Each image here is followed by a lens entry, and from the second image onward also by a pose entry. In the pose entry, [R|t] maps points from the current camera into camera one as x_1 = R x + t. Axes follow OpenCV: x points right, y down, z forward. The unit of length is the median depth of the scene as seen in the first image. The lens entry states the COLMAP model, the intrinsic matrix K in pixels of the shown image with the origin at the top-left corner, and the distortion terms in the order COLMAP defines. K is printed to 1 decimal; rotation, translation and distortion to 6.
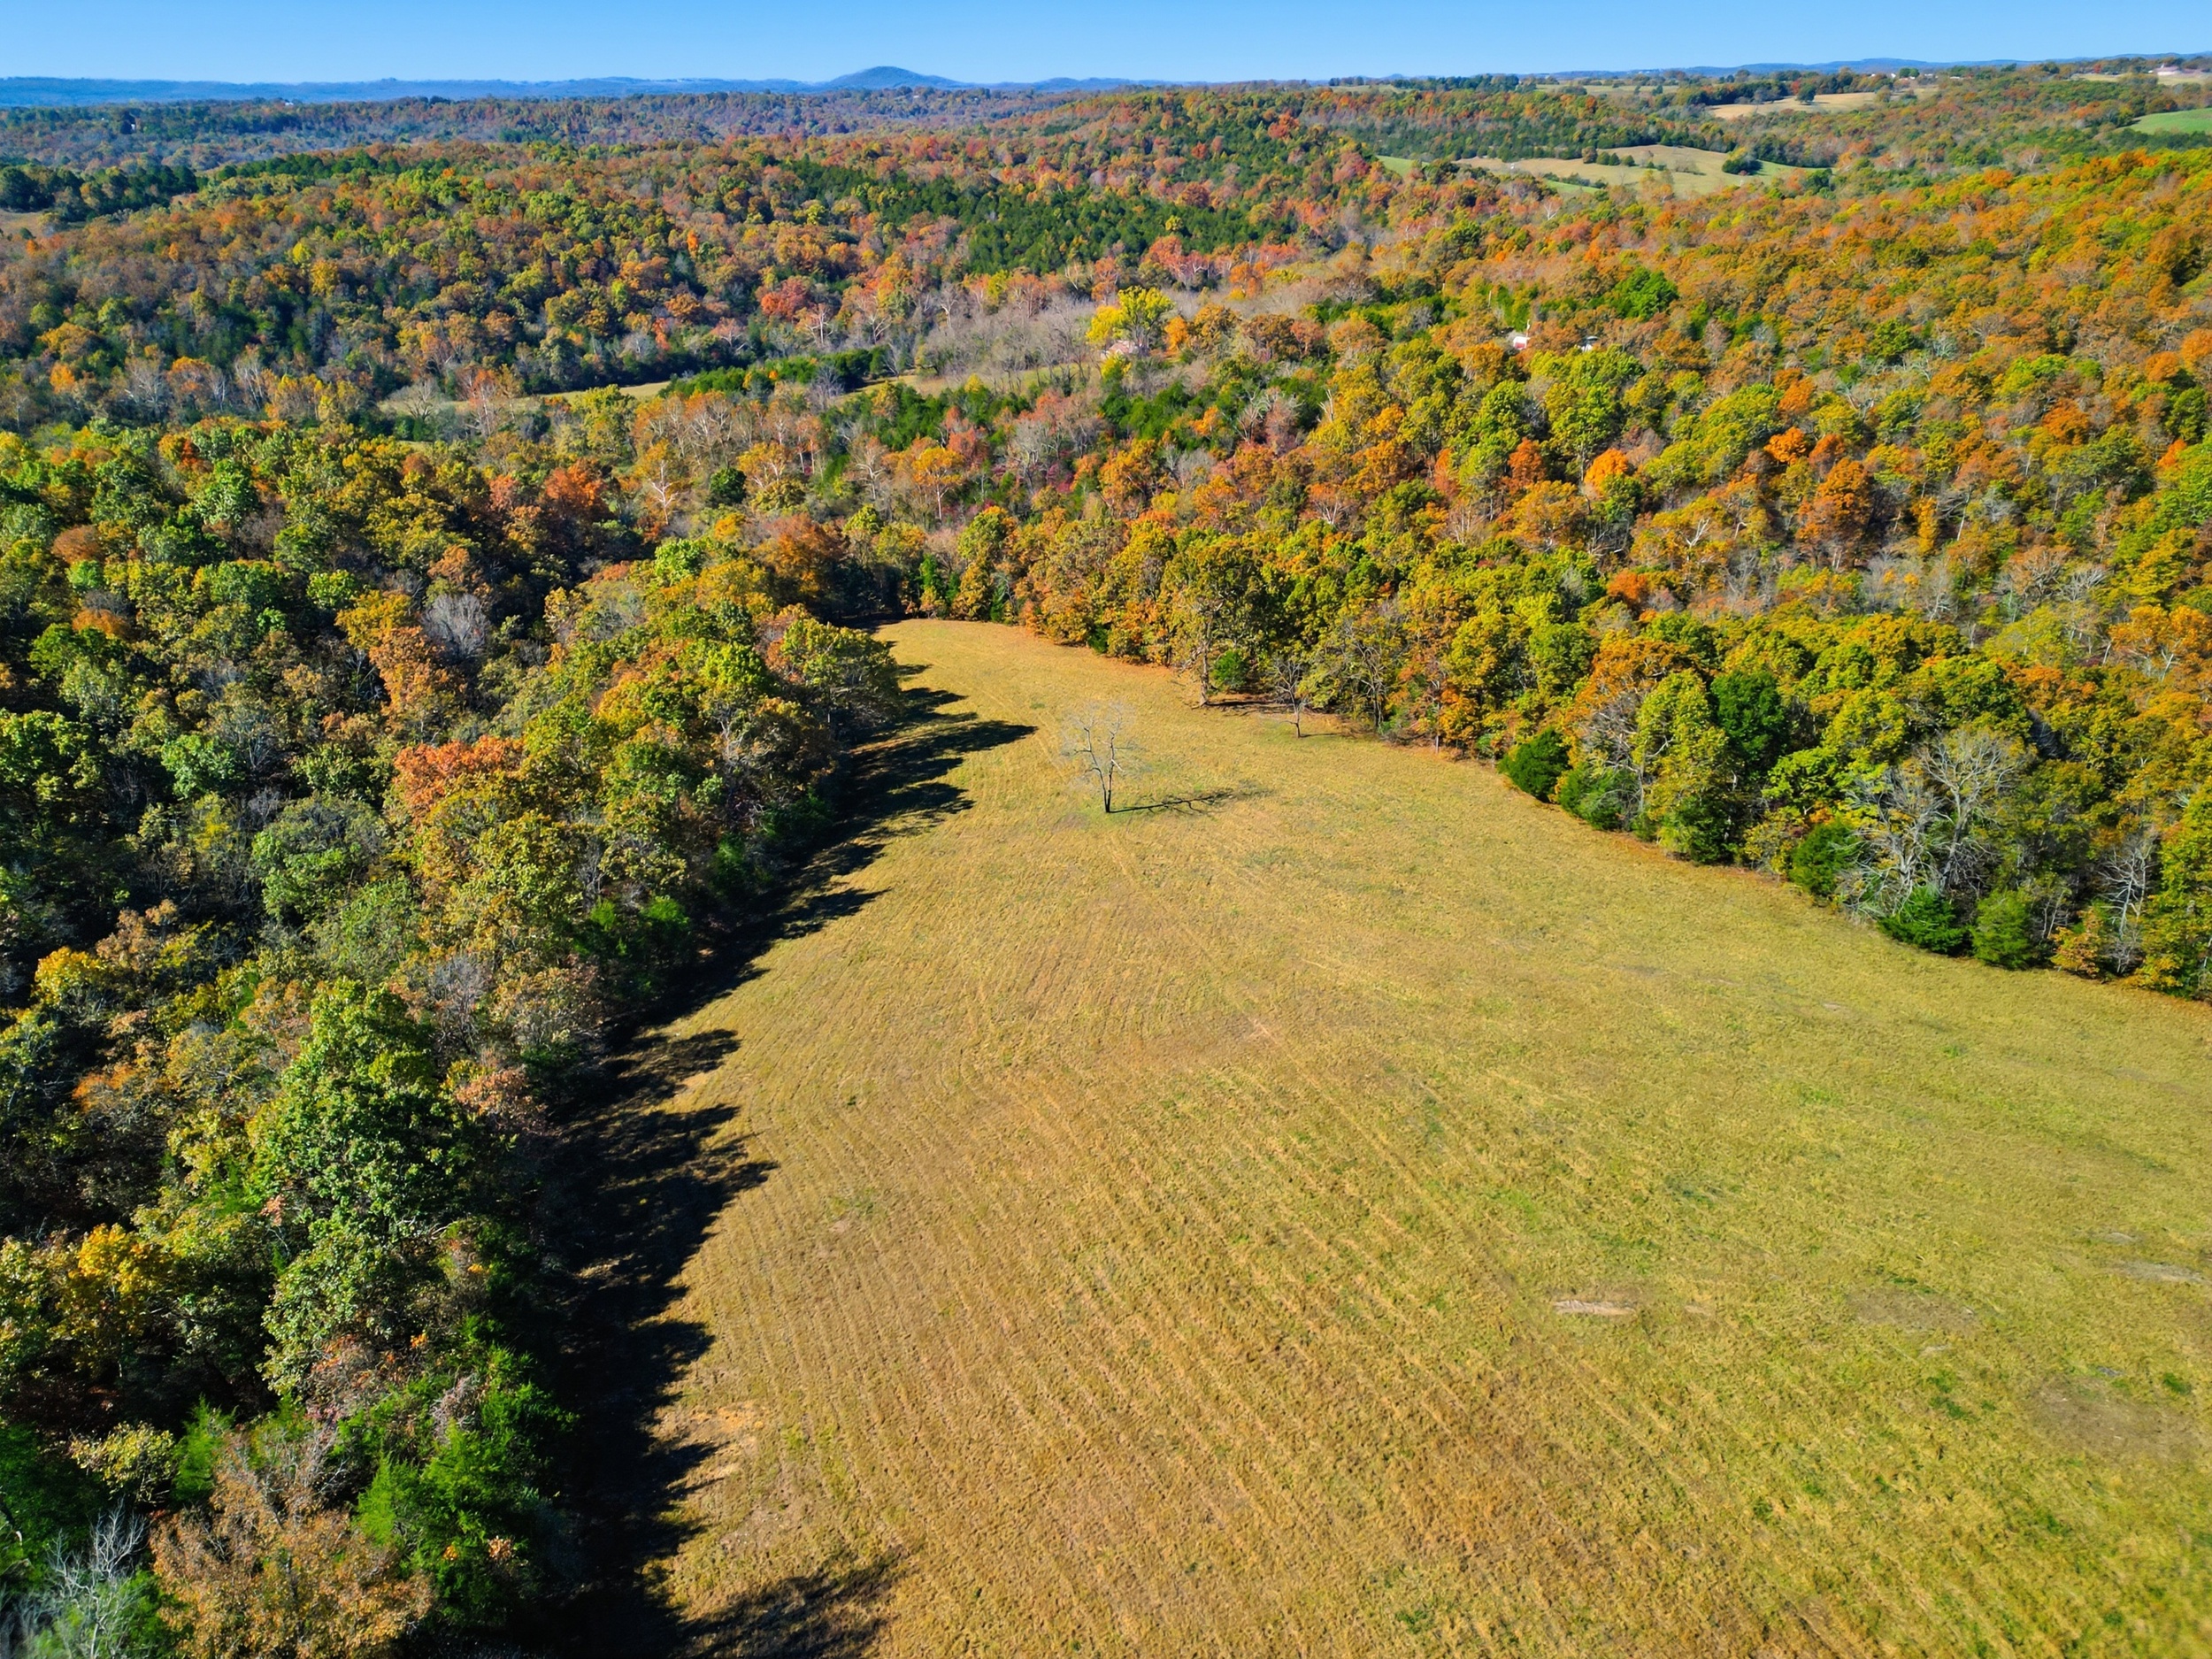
lens RADIAL K [[1540.0, 0, 1091.6], [0, 1540.0, 817.1], [0, 0, 1]] dist [0.082462, -0.071108]
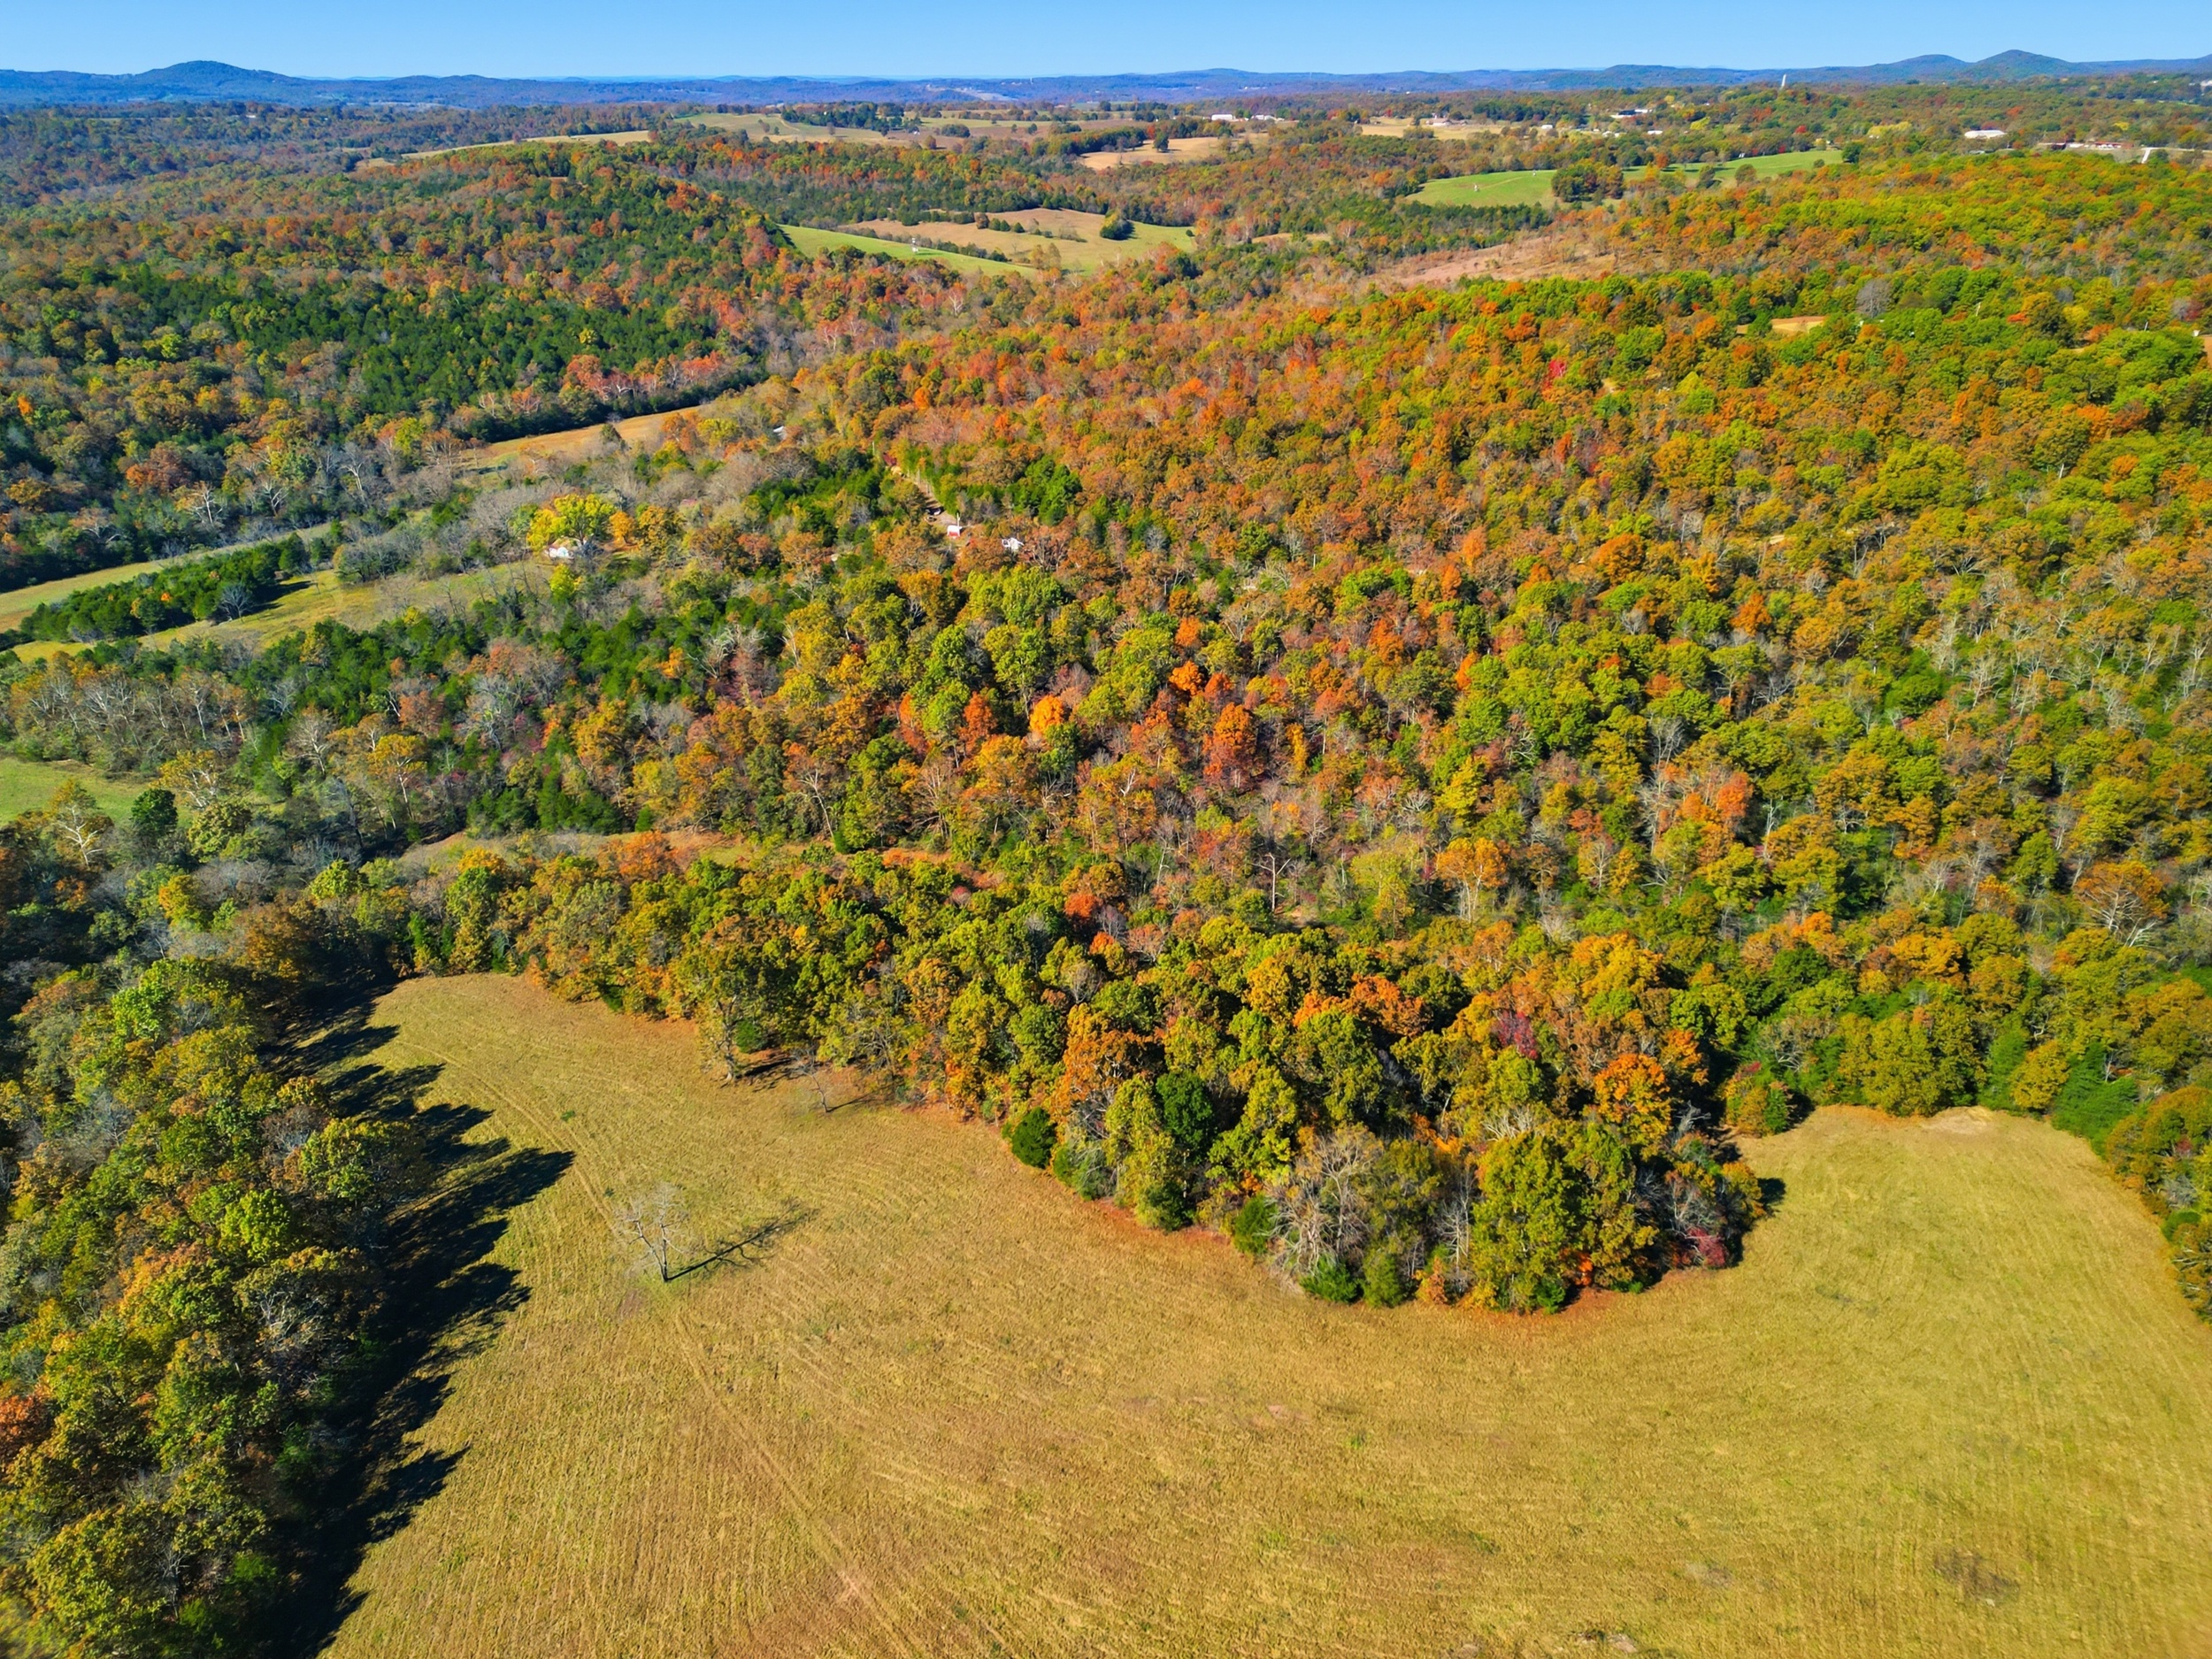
lens RADIAL K [[1540.0, 0, 1093.7], [0, 1540.0, 823.8], [0, 0, 1]] dist [0.082462, -0.071108]
pose [[0.938658, -0.136049, 0.316879, -0.005366], [0.137343, 0.990353, 0.018362, -0.150234], [-0.316320, 0.026285, 0.948288, -0.073870]]
